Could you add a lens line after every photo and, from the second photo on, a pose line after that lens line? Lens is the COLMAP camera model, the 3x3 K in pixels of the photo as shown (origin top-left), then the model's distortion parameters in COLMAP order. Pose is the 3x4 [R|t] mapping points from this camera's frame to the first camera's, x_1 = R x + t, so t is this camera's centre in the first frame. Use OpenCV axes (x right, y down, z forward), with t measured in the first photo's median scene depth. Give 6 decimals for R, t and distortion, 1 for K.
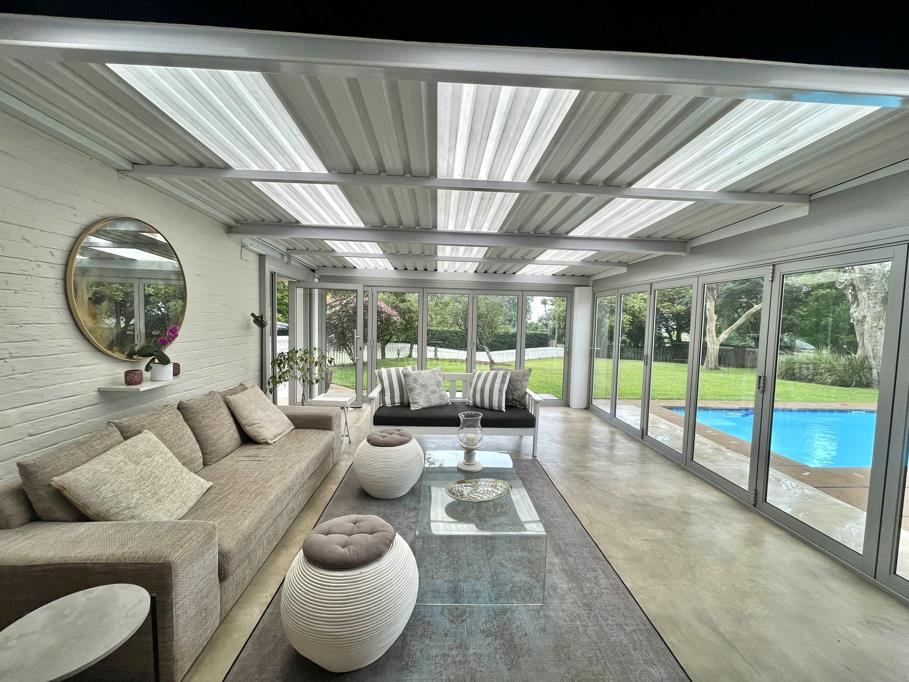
lens RADIAL K [[372.2, 0, 454.5], [0, 372.2, 341.0], [0, 0, 1]] dist [0.000539, 0.000008]
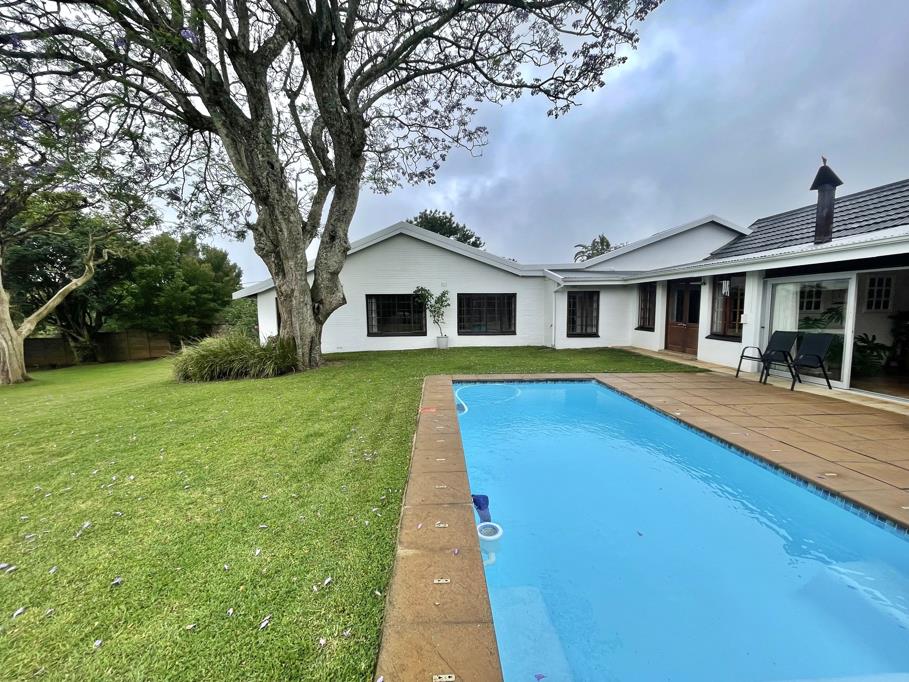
lens RADIAL K [[350.1, 0, 455.3], [0, 350.1, 331.6], [0, 0, 1]] dist [0.000273, 0.000067]
pose [[-0.006977, -0.098081, 0.995154, 0.126723], [0.071909, 0.992553, 0.098329, -0.010412], [-0.997387, 0.072247, 0.000128, 0.279890]]
